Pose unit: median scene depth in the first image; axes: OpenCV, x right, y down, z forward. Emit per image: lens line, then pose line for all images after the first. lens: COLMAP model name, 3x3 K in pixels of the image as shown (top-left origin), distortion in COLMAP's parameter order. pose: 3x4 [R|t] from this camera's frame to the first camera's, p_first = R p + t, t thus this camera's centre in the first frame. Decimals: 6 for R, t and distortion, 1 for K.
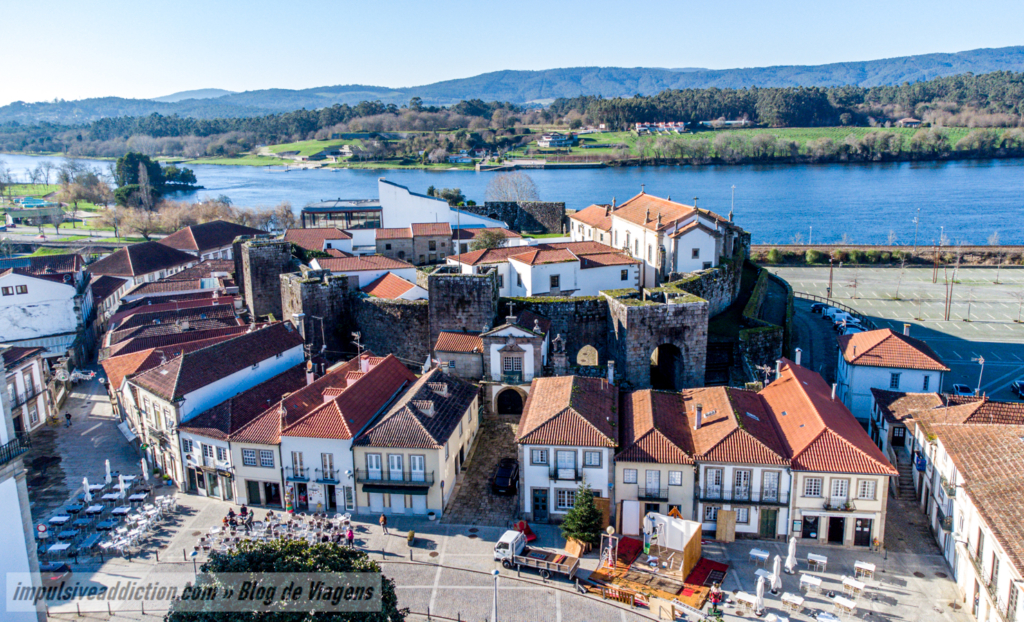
lens RADIAL K [[744.2, 0, 512.0], [0, 744.2, 311.0], [0, 0, 1]] dist [0.005976, 0.067372]
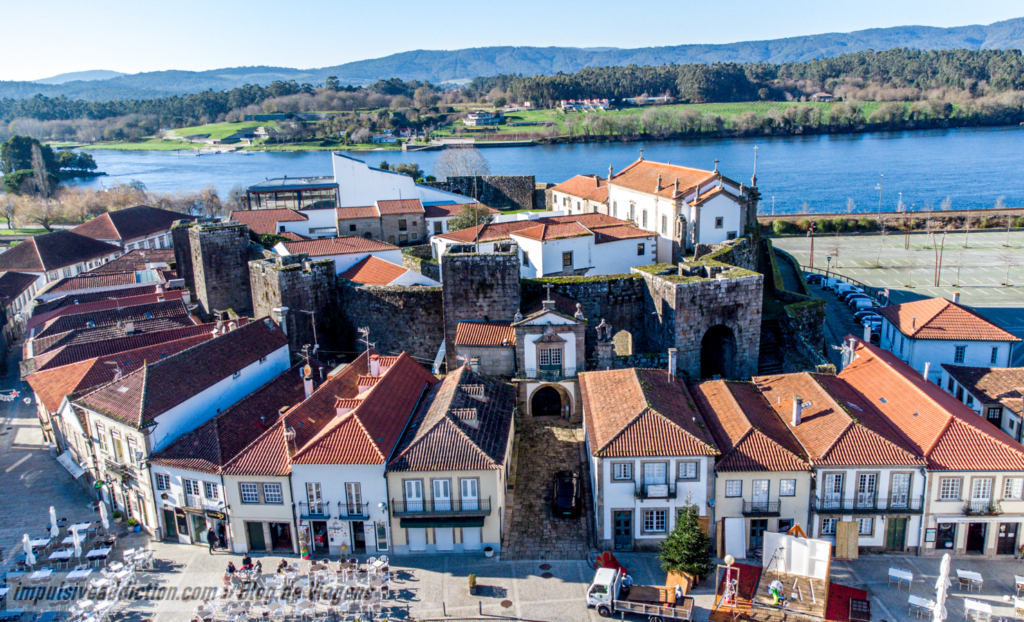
lens RADIAL K [[744.2, 0, 512.0], [0, 744.2, 311.0], [0, 0, 1]] dist [0.005976, 0.067372]
pose [[0.993612, -0.041883, 0.104792, -0.108315], [0.039430, 0.998900, 0.025376, -0.003462], [-0.105740, -0.021082, 0.994170, 0.137866]]
